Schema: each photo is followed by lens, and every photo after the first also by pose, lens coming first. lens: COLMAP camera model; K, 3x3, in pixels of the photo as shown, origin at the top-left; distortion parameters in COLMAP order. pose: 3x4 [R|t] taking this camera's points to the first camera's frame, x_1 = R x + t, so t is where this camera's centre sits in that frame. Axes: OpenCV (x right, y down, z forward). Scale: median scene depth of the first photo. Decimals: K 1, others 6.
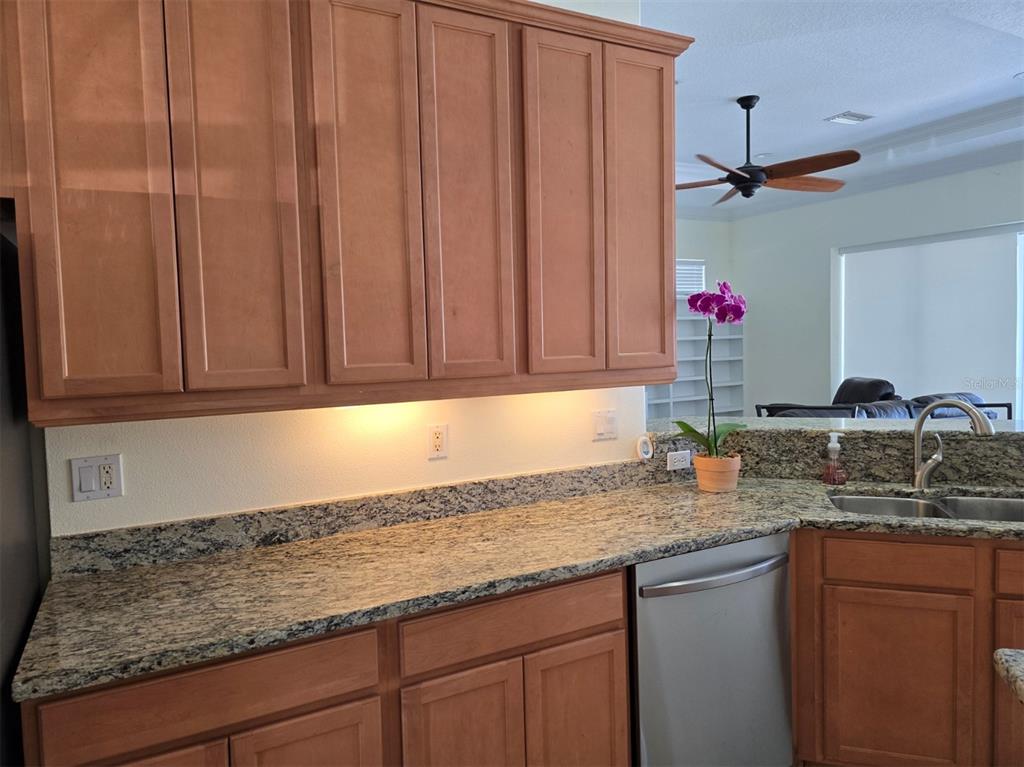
lens RADIAL K [[698.5, 0, 502.4], [0, 698.5, 373.6], [0, 0, 1]] dist [0.037721, -0.023586]
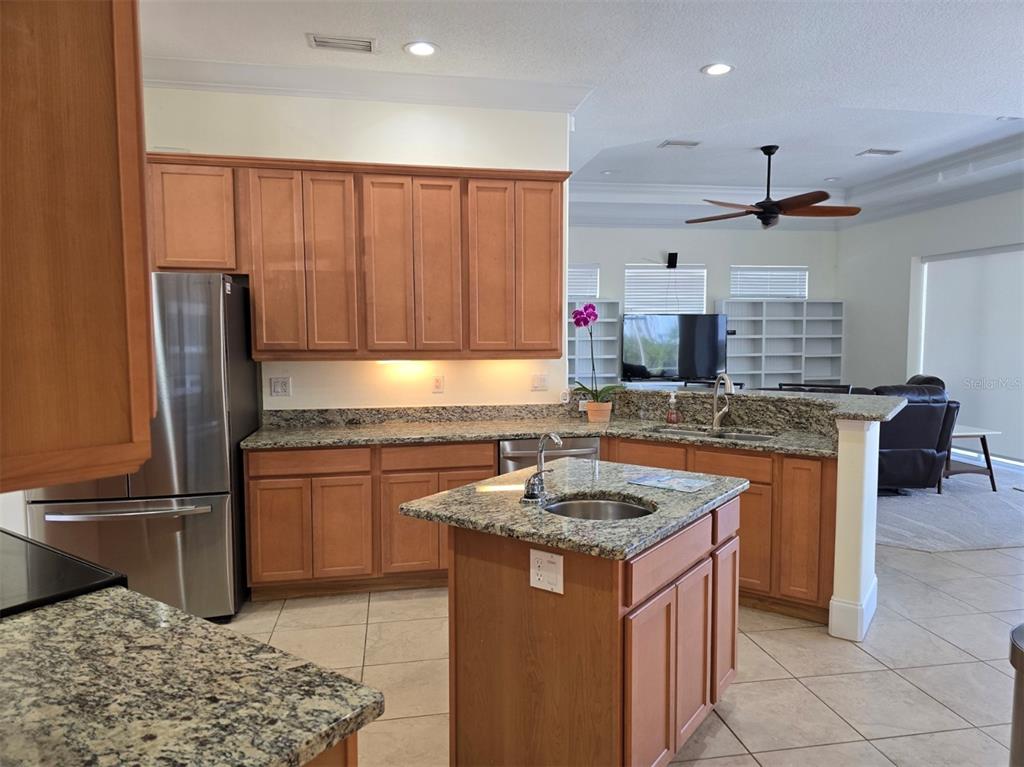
lens RADIAL K [[698.5, 0, 517.4], [0, 698.5, 388.2], [0, 0, 1]] dist [0.037721, -0.023586]
pose [[0.956037, 0.047304, -0.289404, 0.687219], [-0.037911, 0.998559, 0.037979, 0.026771], [0.290784, -0.025338, 0.956453, -0.808334]]
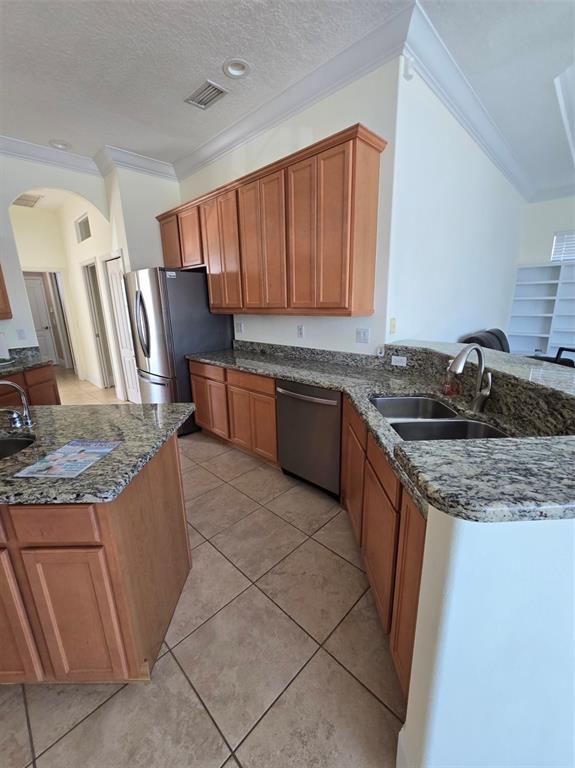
lens RADIAL K [[313.3, 0, 290.4], [0, 313.3, 386.6], [0, 0, 1]] dist [-0.005115, -0.000668]
pose [[0.310904, 0.266432, -0.912334, 1.121367], [-0.044400, 0.962929, 0.266077, -0.025012], [0.949404, -0.042216, 0.311208, 0.546242]]
